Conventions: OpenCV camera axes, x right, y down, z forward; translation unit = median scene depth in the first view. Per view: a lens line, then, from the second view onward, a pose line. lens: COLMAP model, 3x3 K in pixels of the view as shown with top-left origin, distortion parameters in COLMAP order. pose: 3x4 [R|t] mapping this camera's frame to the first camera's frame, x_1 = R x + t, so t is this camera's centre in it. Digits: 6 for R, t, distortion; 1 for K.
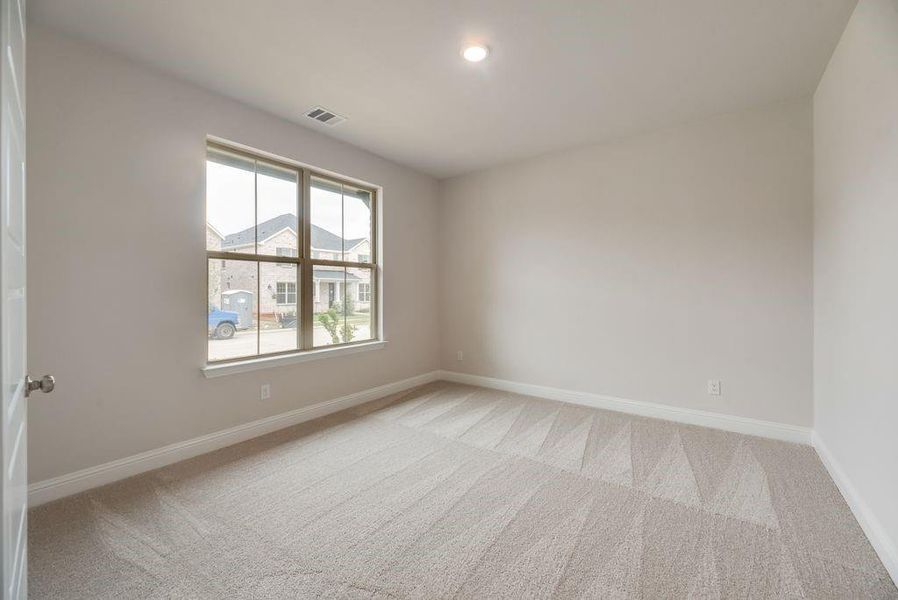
lens RADIAL K [[376.1, 0, 447.4], [0, 376.1, 291.7], [0, 0, 1]] dist [-0.000714, 0.000112]
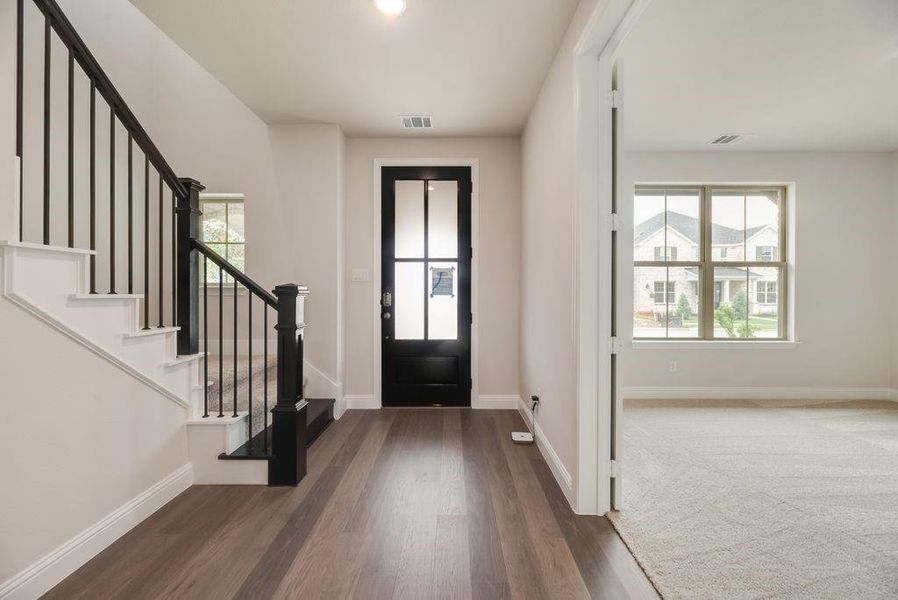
lens RADIAL K [[376.1, 0, 447.4], [0, 376.1, 291.7], [0, 0, 1]] dist [-0.000714, 0.000112]
pose [[0.606691, 0.006934, -0.794908, 0.055292], [-0.005457, 0.999975, 0.004559, 0.003866], [0.794919, 0.001572, 0.606713, -0.299782]]
